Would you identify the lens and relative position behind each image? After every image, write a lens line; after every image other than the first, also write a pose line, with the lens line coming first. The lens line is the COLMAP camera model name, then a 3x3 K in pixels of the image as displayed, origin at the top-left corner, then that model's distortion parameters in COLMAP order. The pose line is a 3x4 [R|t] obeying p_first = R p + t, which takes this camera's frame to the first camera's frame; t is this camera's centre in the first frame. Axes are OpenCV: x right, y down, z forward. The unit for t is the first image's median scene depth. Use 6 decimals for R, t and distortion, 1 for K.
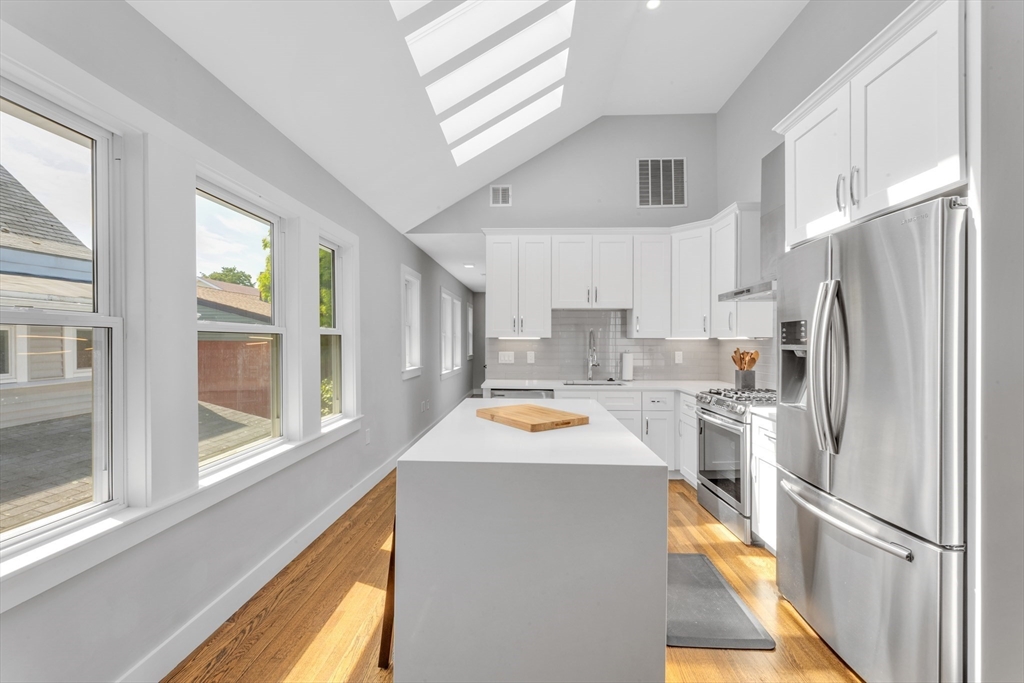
lens RADIAL K [[415.3, 0, 522.1], [0, 415.3, 342.2], [0, 0, 1]] dist [0.000340, -0.000162]
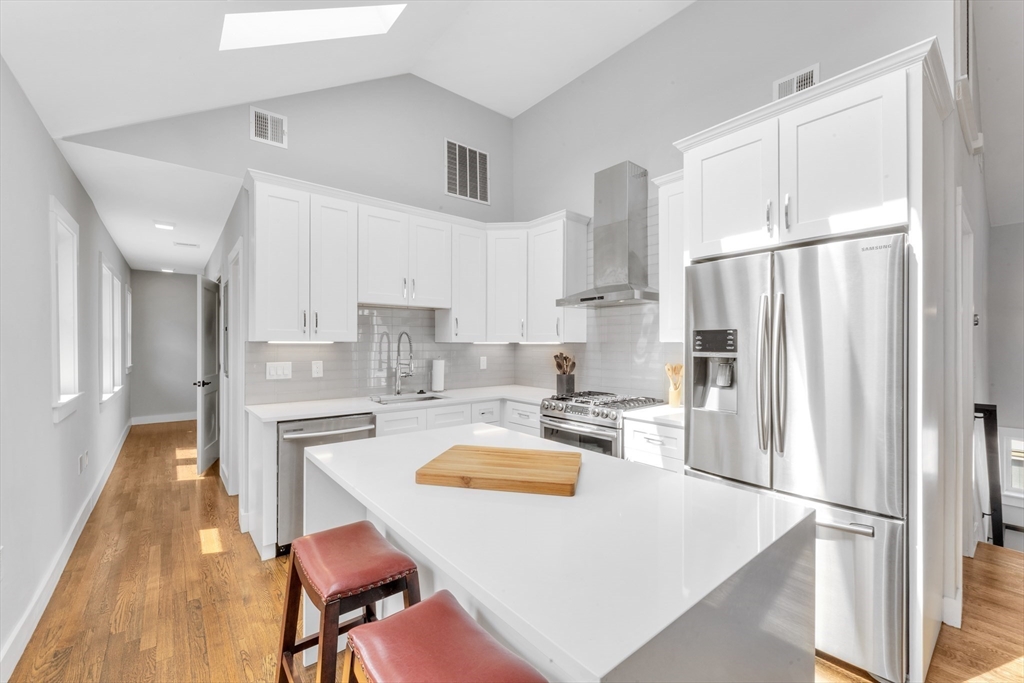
lens RADIAL K [[415.3, 0, 513.4], [0, 415.3, 344.7], [0, 0, 1]] dist [0.000340, -0.000162]
pose [[0.757281, -0.001565, 0.653087, -0.200320], [0.000454, 0.999998, 0.001869, -0.006989], [-0.653089, -0.001119, 0.757280, 0.253654]]
